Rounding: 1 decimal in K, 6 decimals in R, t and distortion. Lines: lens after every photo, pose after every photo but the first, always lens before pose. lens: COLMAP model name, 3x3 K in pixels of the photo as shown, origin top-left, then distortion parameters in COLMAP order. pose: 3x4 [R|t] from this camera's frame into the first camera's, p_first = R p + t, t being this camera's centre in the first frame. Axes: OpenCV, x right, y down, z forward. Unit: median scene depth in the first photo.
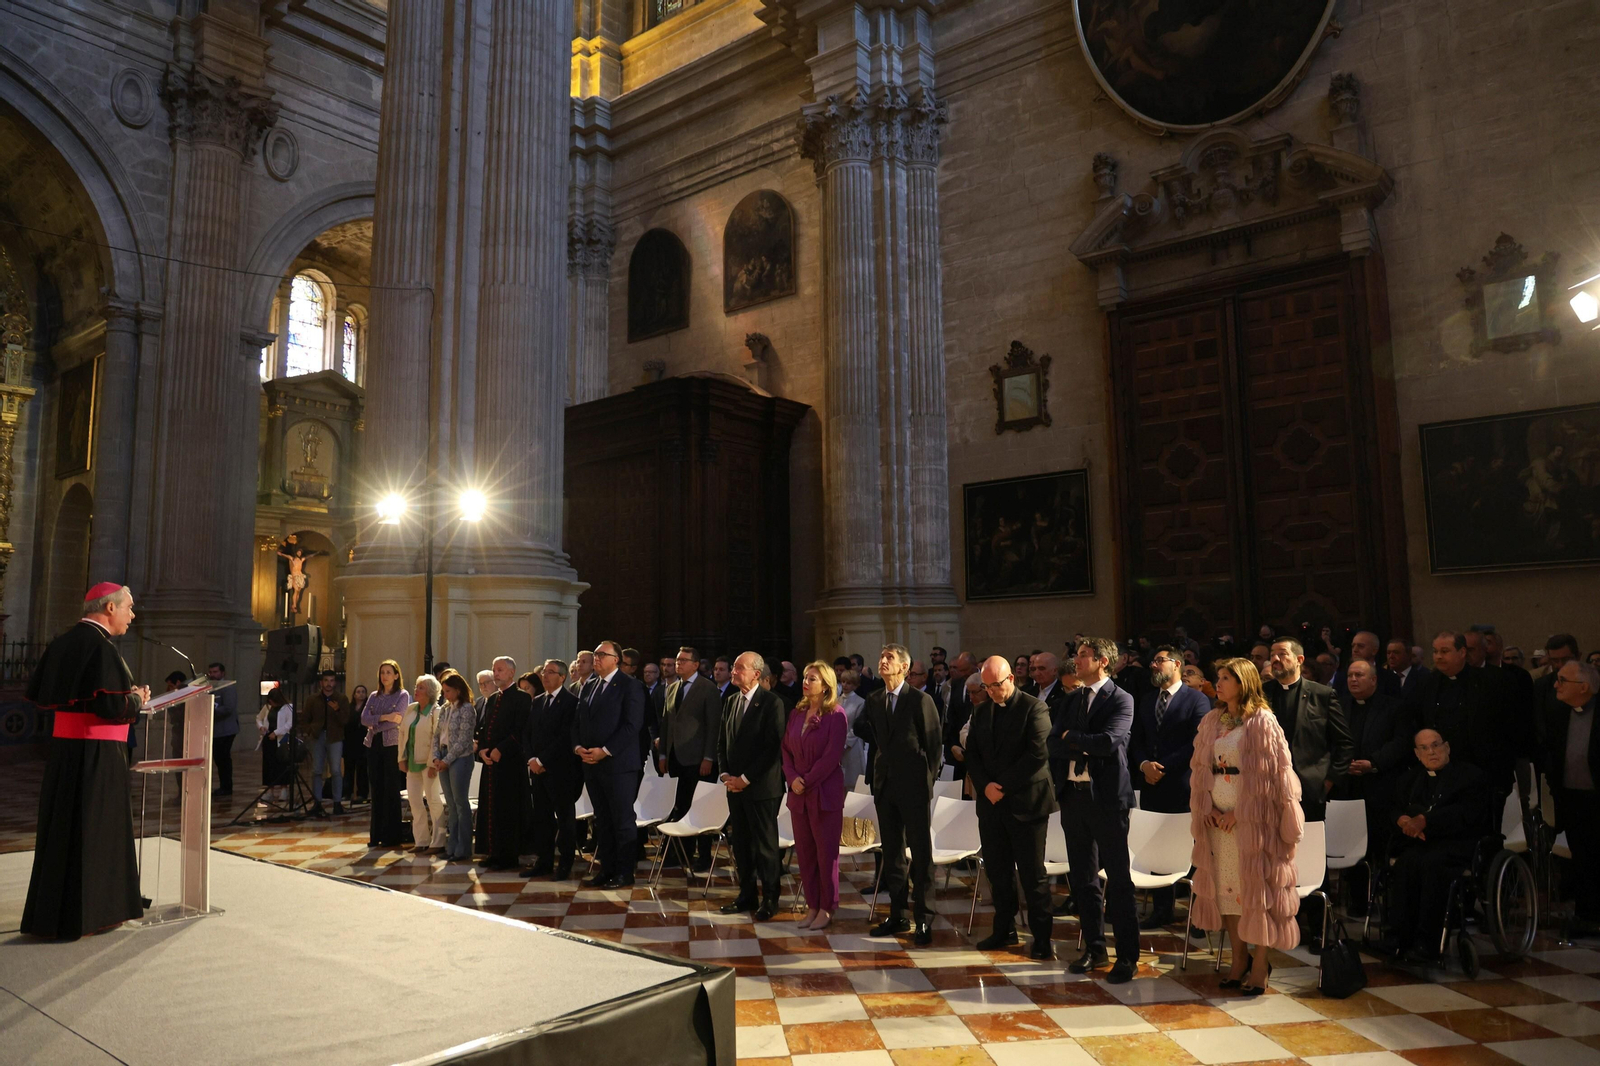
lens RADIAL K [[1123.9, 0, 800.0], [0, 1123.9, 533.0], [0, 0, 1]] dist [-0.089280, 0.068405]
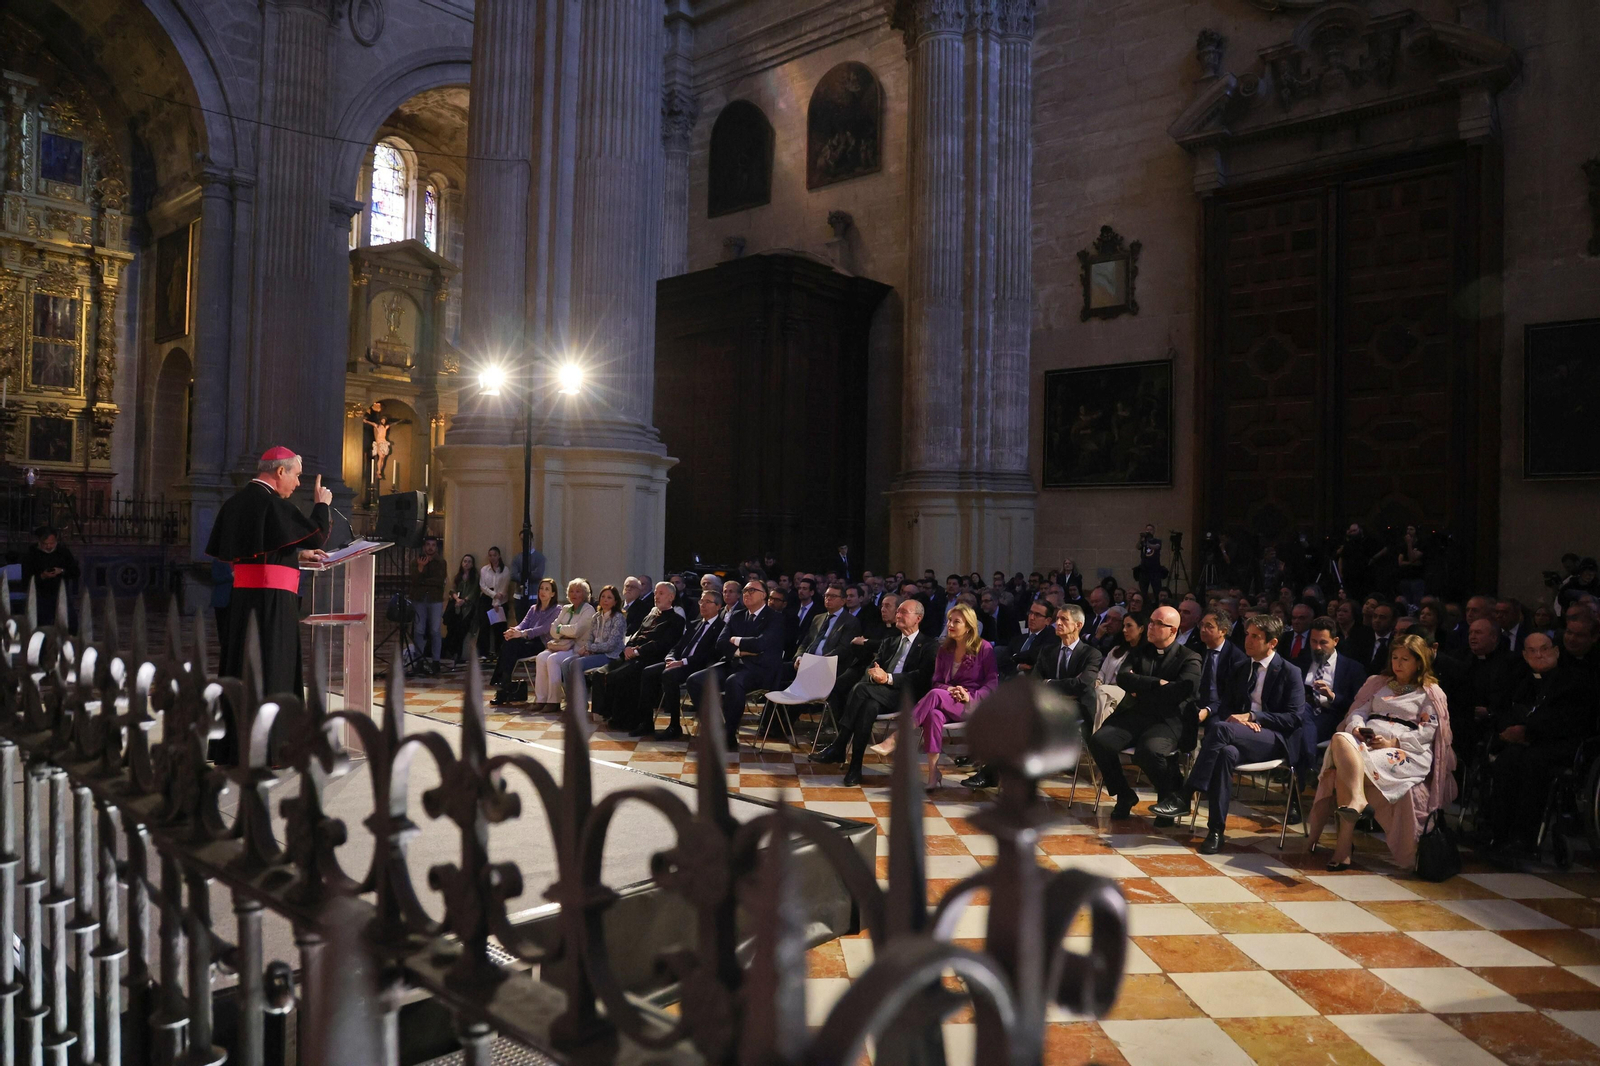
lens RADIAL K [[1117.5, 0, 800.0], [0, 1117.5, 533.0], [0, 0, 1]] dist [-0.081254, 0.058254]
pose [[0.998040, 0.035231, -0.051721, -0.015440], [-0.029498, 0.993746, 0.107693, -0.000244], [0.055191, -0.105957, 0.992838, -0.007297]]
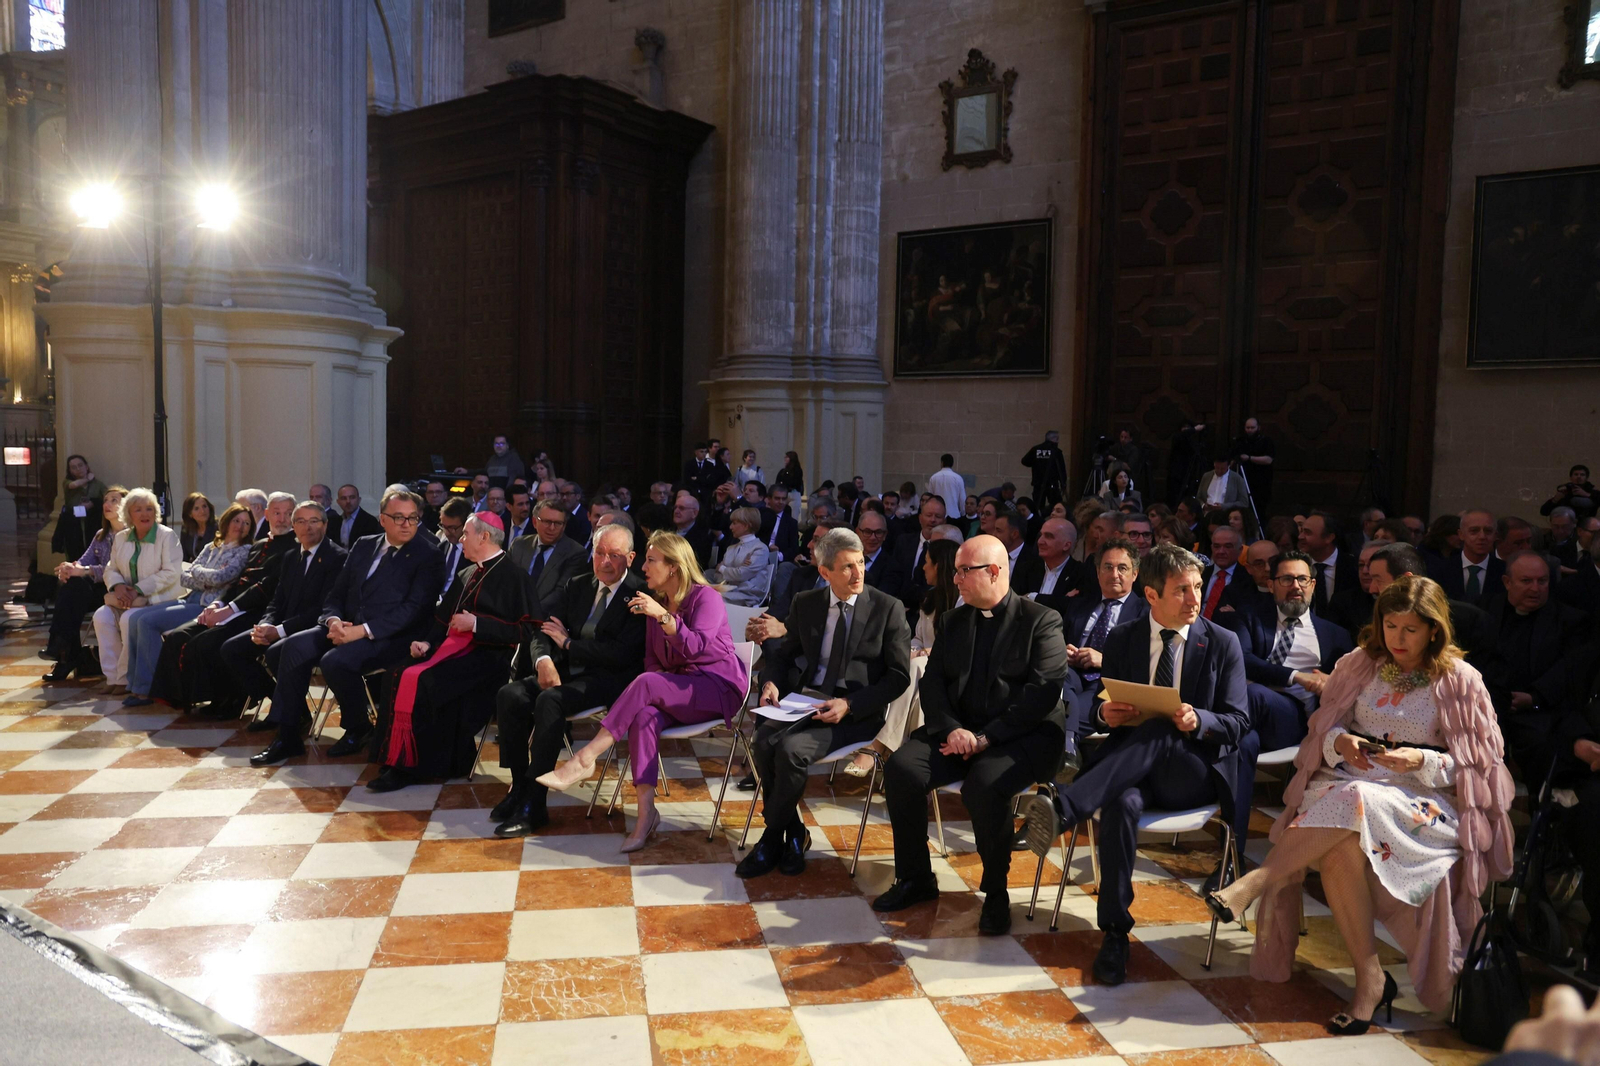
lens RADIAL K [[1235.2, 0, 800.0], [0, 1235.2, 533.0], [0, 0, 1]] dist [-0.068014, 0.102539]
pose [[0.996752, 0.030971, 0.074338, 0.016382], [-0.043916, 0.982797, 0.179391, 0.013670], [-0.067504, -0.182073, 0.980965, 0.097647]]
